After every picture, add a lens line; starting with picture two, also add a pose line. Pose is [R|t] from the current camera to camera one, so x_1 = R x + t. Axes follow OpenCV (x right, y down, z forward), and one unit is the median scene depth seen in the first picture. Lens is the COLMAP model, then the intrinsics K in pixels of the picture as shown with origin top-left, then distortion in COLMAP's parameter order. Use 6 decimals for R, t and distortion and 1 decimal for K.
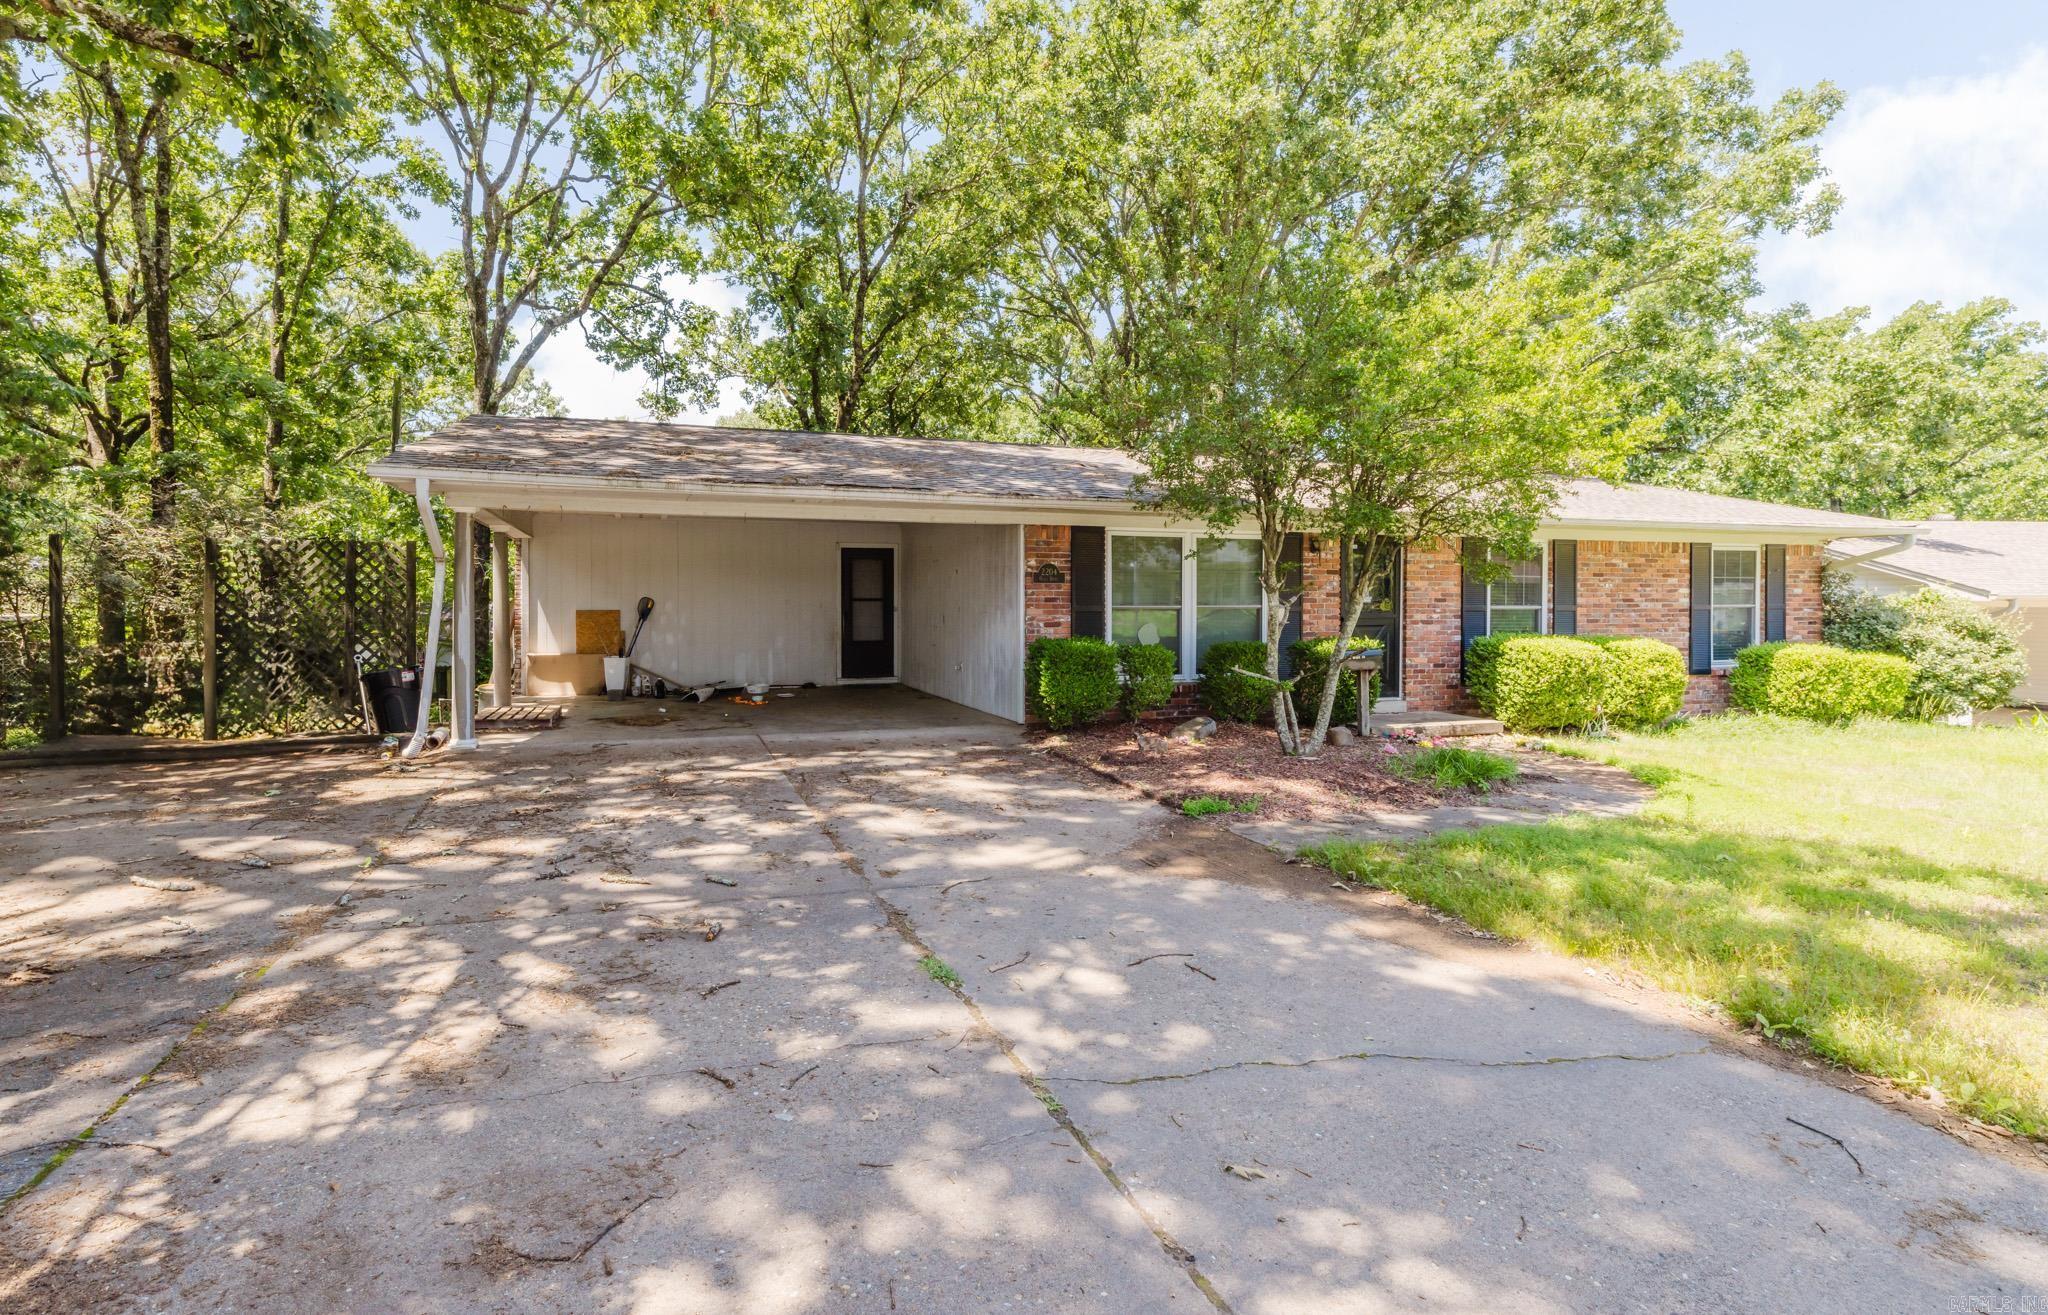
lens RADIAL K [[834.8, 0, 1202.1], [0, 834.8, 621.5], [0, 0, 1]] dist [0.004278, 0.000413]
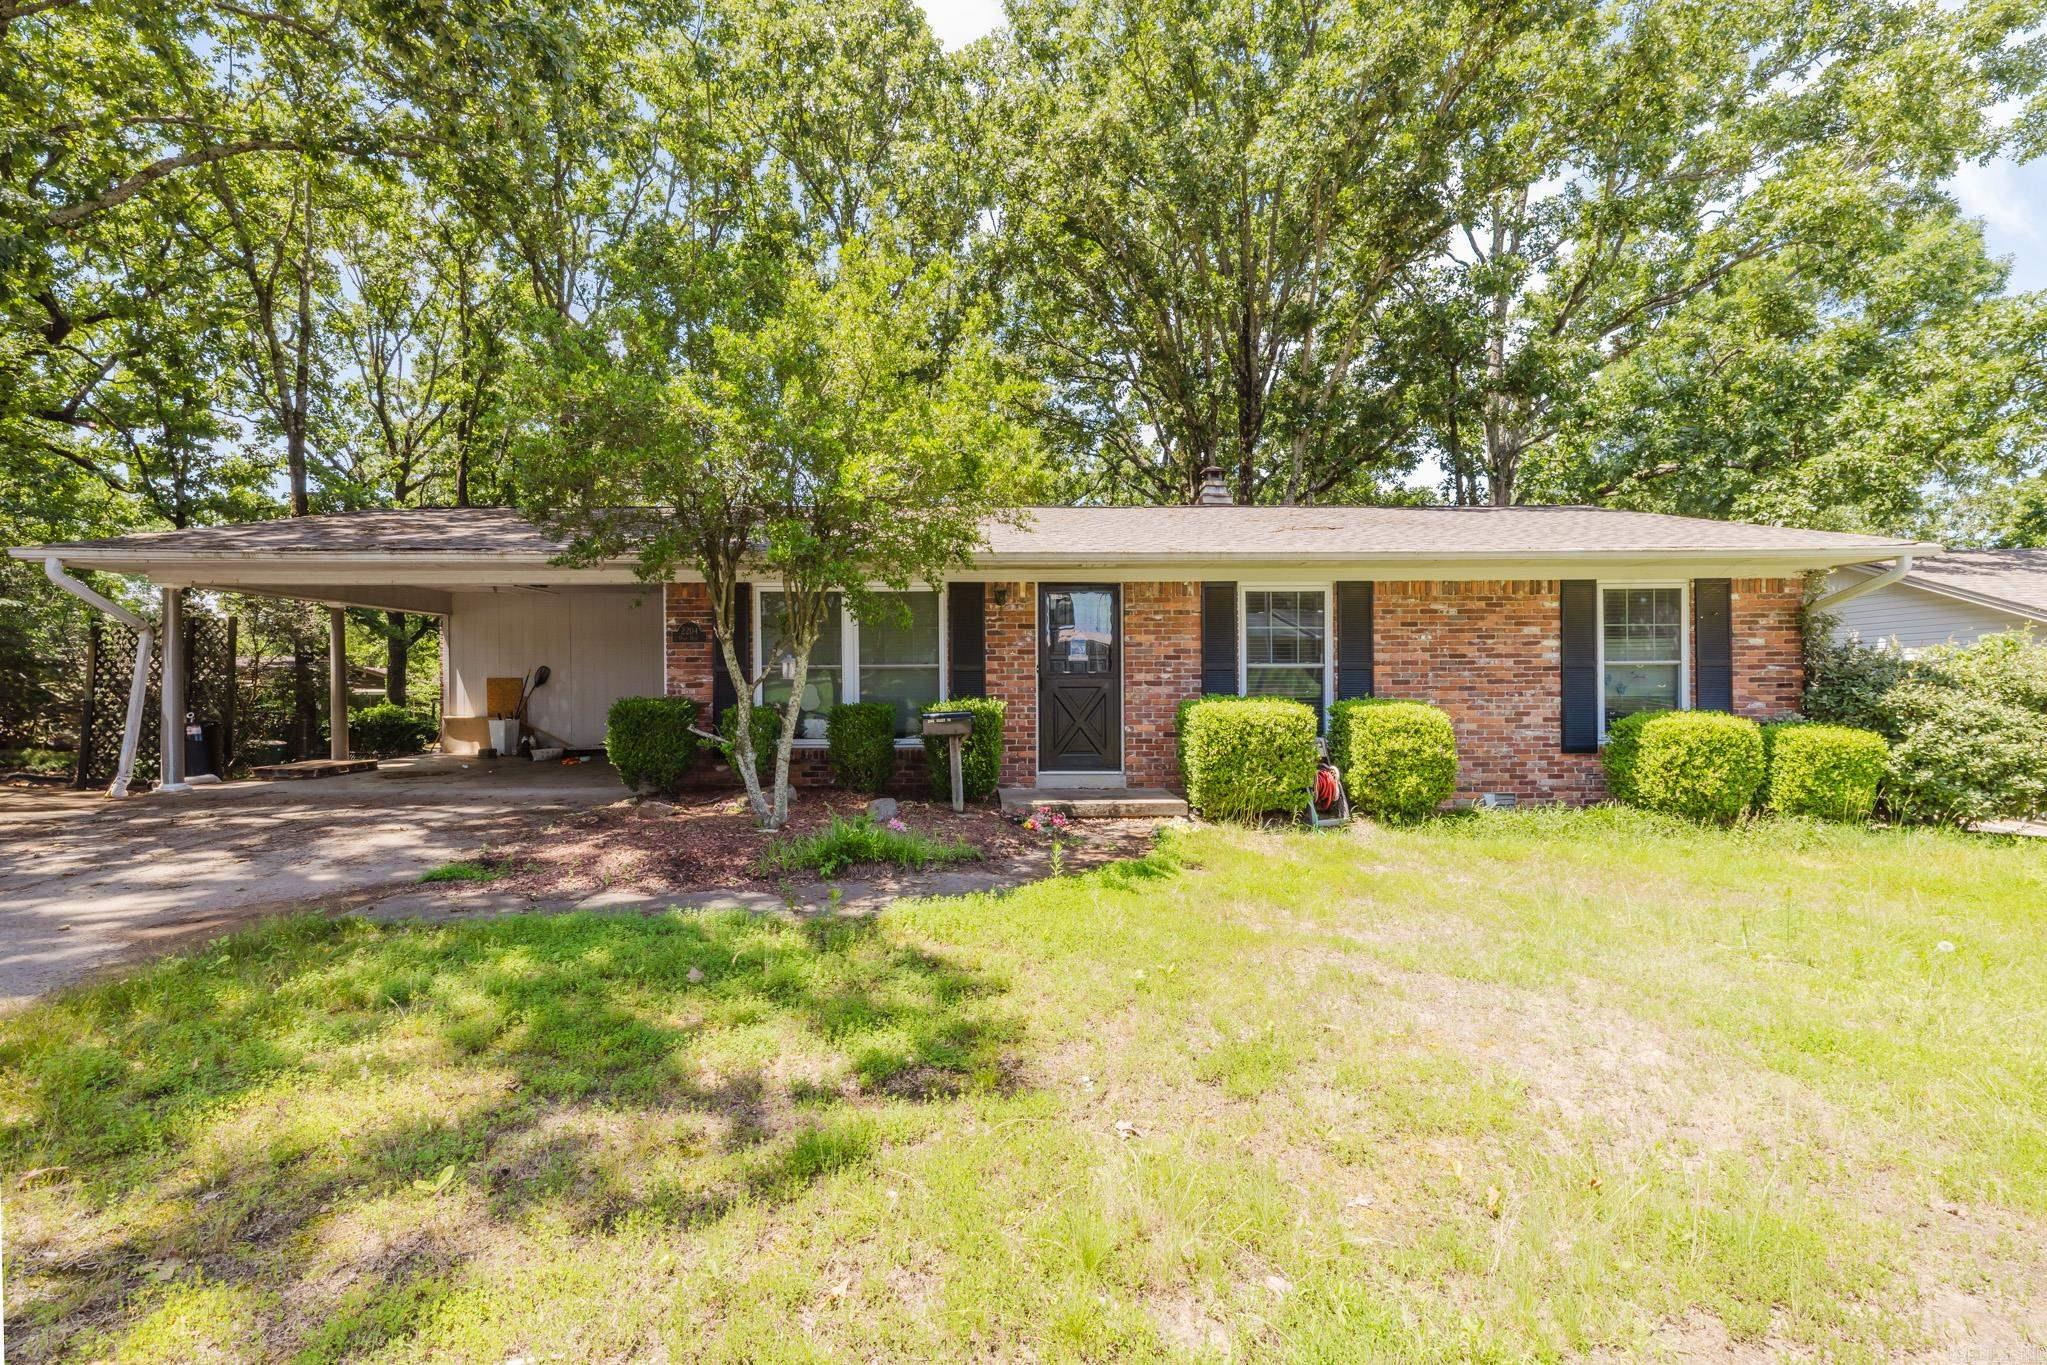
lens RADIAL K [[873.3, 0, 1021.0], [0, 873.3, 674.4], [0, 0, 1]] dist [0.005505, 0.000271]
pose [[0.960113, -0.006373, -0.279541, 0.345149], [0.000132, 0.999750, -0.022338, 0.010246], [0.279613, 0.021410, 0.959874, 0.098140]]
